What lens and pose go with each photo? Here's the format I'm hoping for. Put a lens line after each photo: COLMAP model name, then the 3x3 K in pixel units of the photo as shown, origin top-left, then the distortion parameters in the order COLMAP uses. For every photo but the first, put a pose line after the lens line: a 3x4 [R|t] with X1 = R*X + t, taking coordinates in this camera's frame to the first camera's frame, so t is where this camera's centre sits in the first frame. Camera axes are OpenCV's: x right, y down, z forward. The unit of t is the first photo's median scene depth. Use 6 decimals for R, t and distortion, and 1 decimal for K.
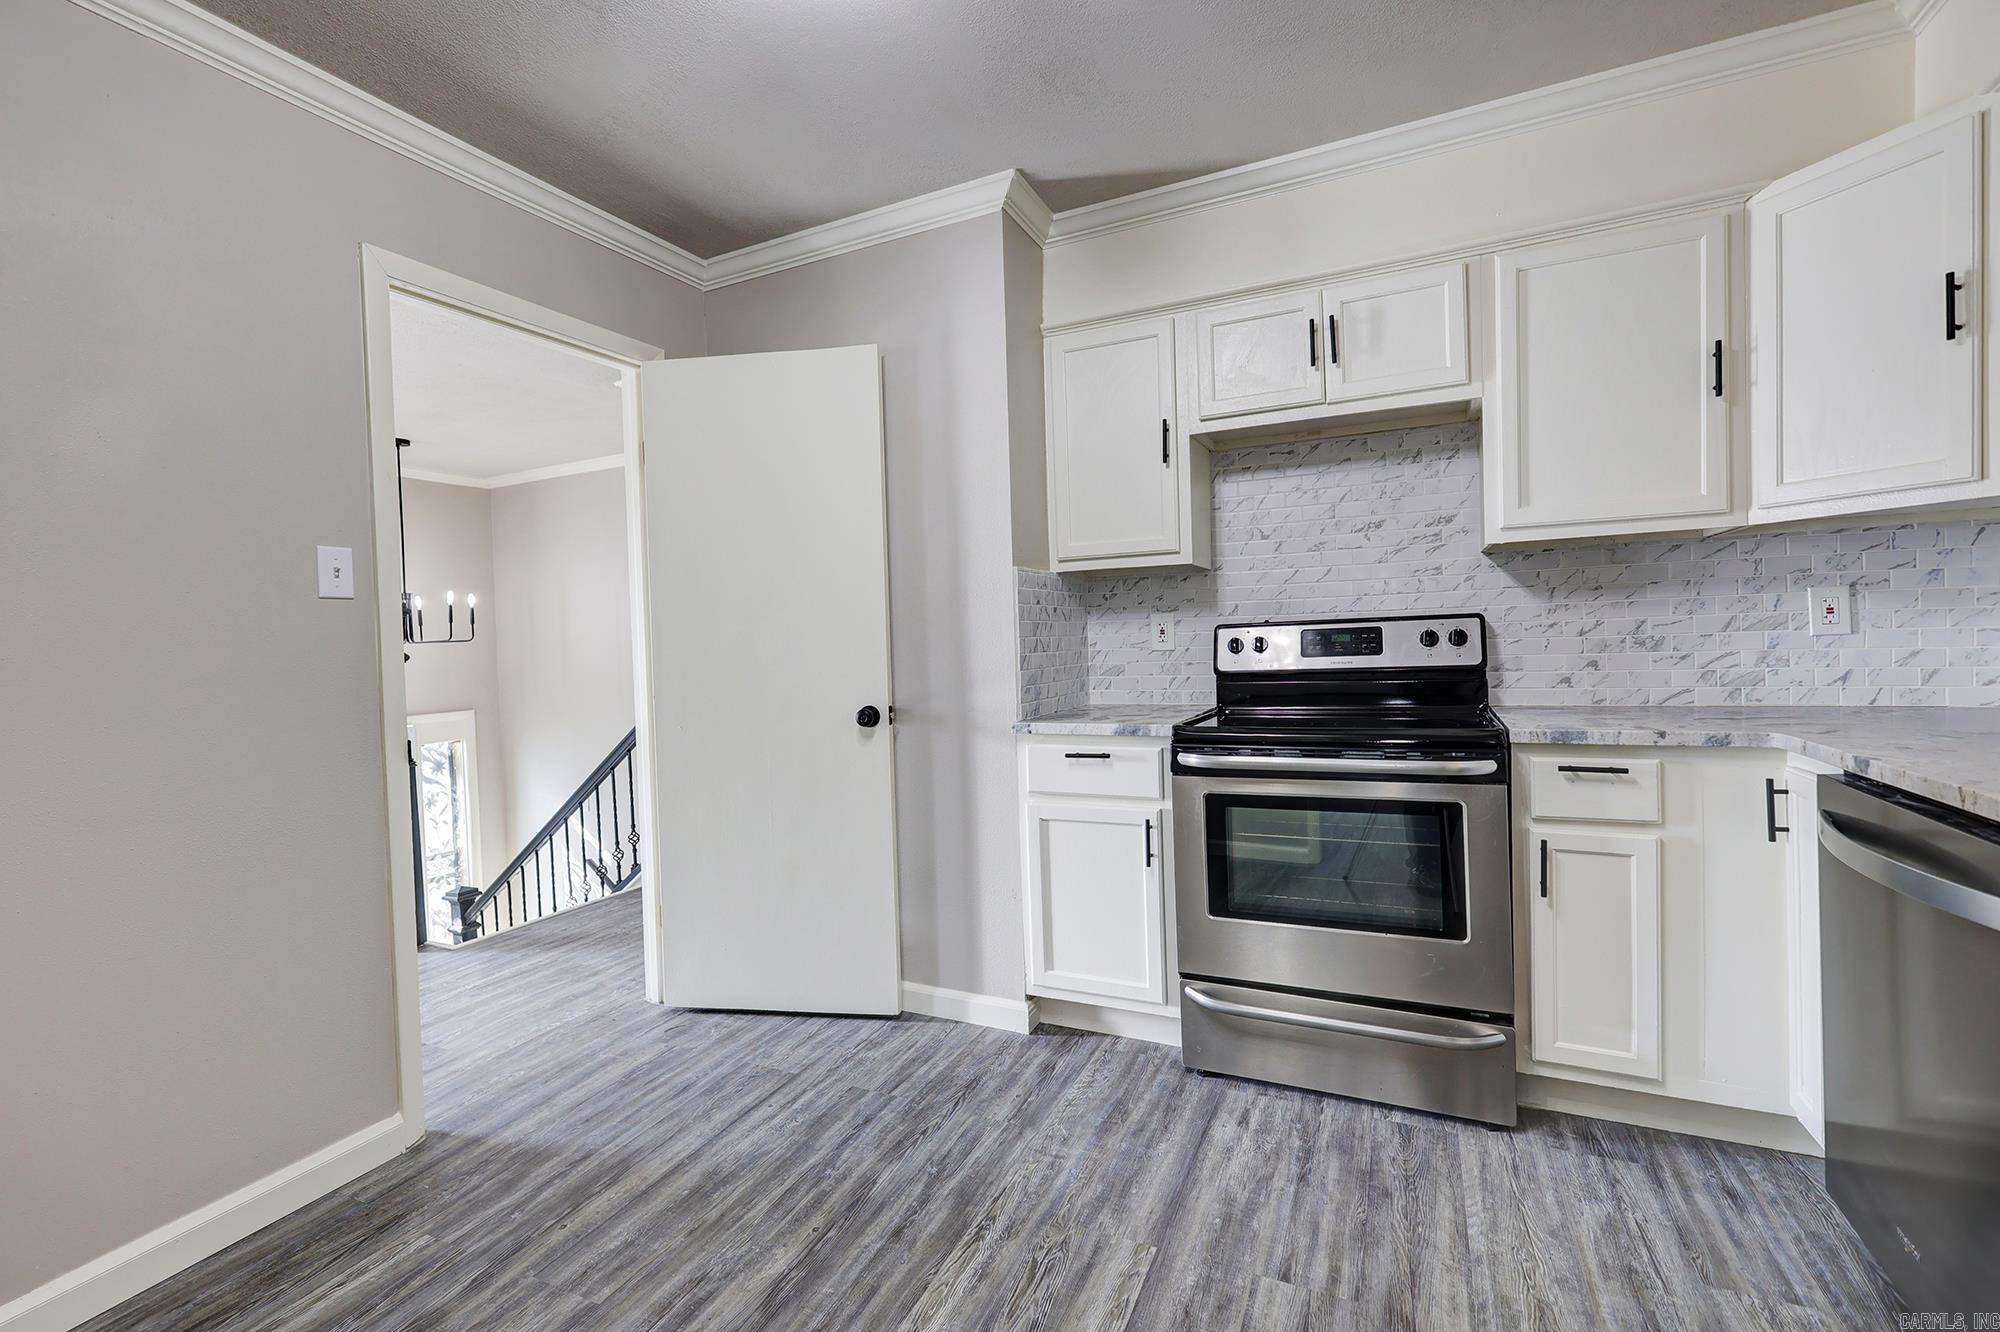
lens RADIAL K [[867.2, 0, 1005.1], [0, 867.2, 661.0], [0, 0, 1]] dist [0.001717, 0.000069]
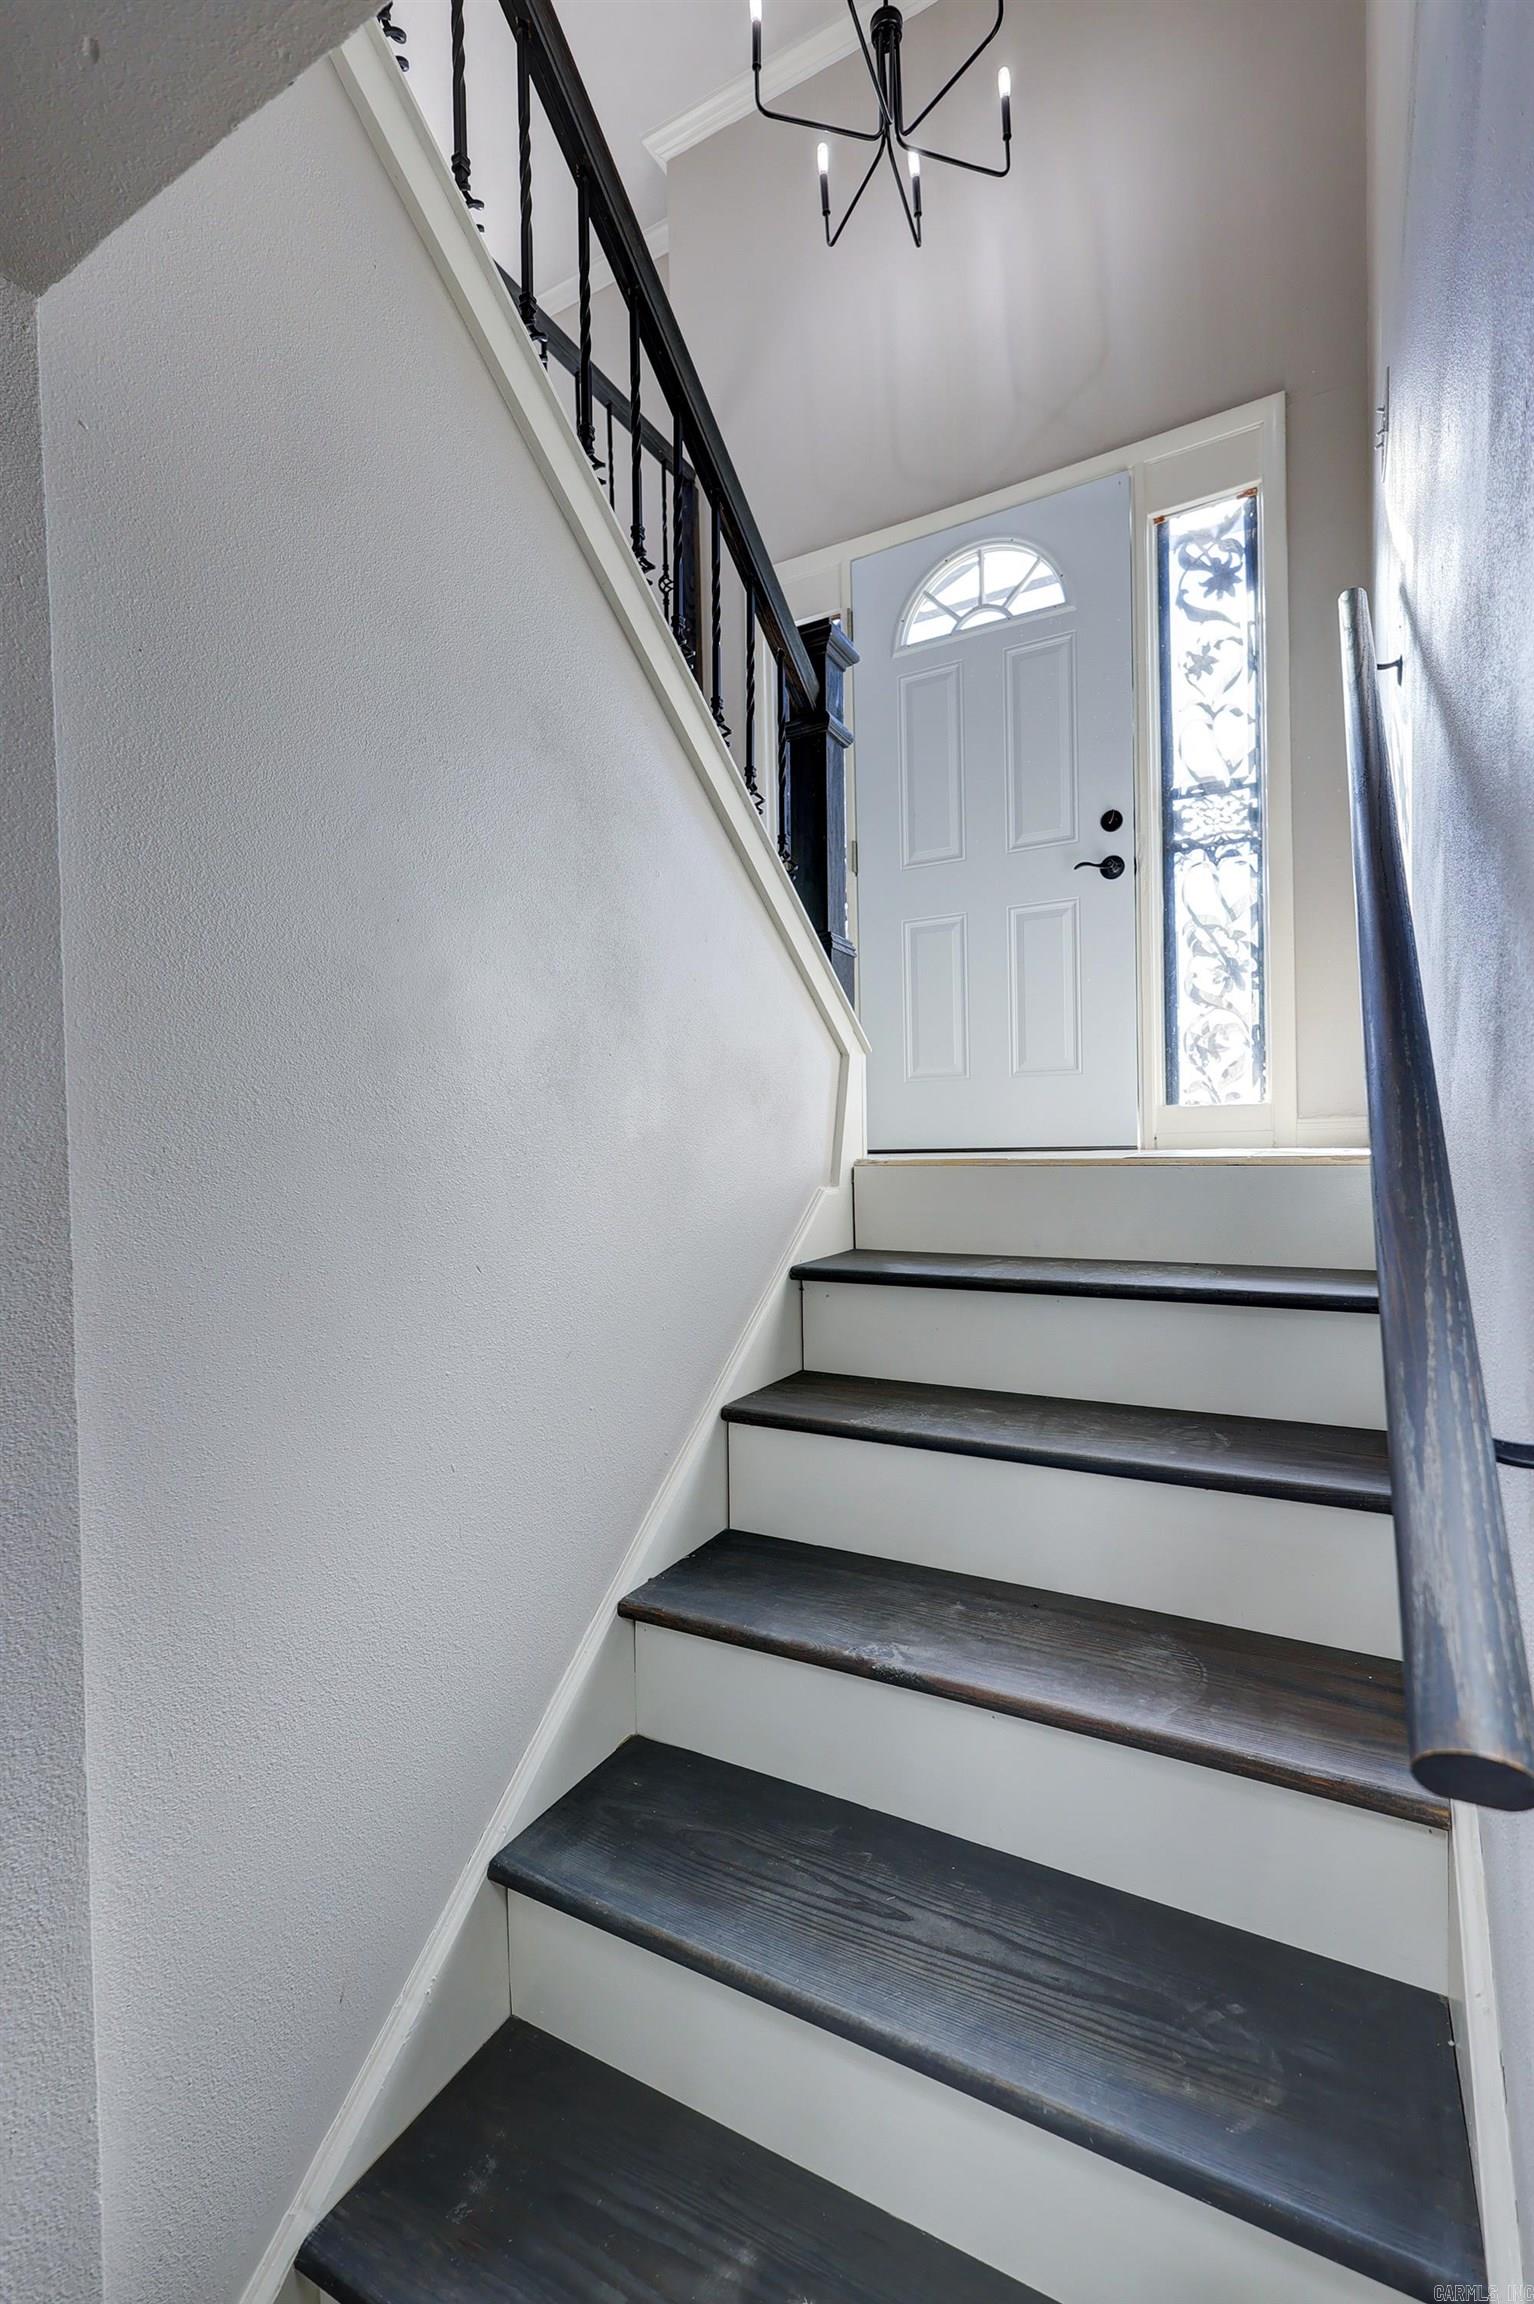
lens RADIAL K [[999.1, 0, 767.0], [0, 999.1, 1152.0], [0, 0, 1]] dist [0.001717, 0.000069]
pose [[-0.079642, 0.048925, -0.995622, -0.318887], [-0.000233, 0.998794, 0.049099, 0.882144], [0.996823, 0.004142, -0.079535, 1.914352]]
